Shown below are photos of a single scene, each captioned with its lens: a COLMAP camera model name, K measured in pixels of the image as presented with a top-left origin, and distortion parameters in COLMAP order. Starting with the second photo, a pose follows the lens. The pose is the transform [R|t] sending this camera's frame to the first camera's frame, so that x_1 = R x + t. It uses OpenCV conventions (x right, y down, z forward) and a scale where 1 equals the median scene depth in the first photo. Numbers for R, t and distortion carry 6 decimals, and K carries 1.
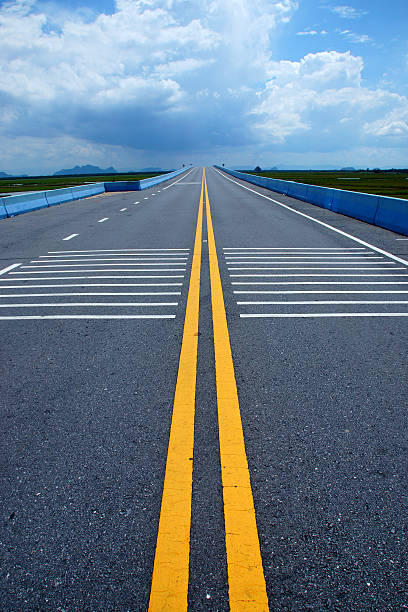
lens RADIAL K [[445.4, 0, 188.9], [0, 445.4, 305.0], [0, 0, 1]] dist [-0.149258, 0.085174]
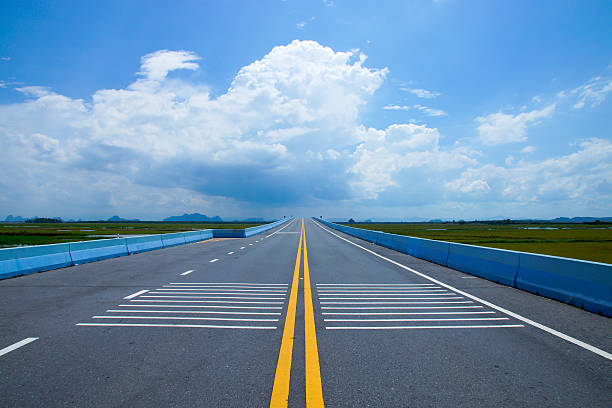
lens RADIAL K [[445.4, 0, 306.0], [0, 445.4, 204.0], [0, 0, 1]] dist [-0.149258, 0.085174]
pose [[0.999060, 0.023187, 0.036615, 0.000100], [-0.009787, 0.943726, -0.330583, 0.033102], [-0.042220, 0.329914, 0.943066, -0.104348]]
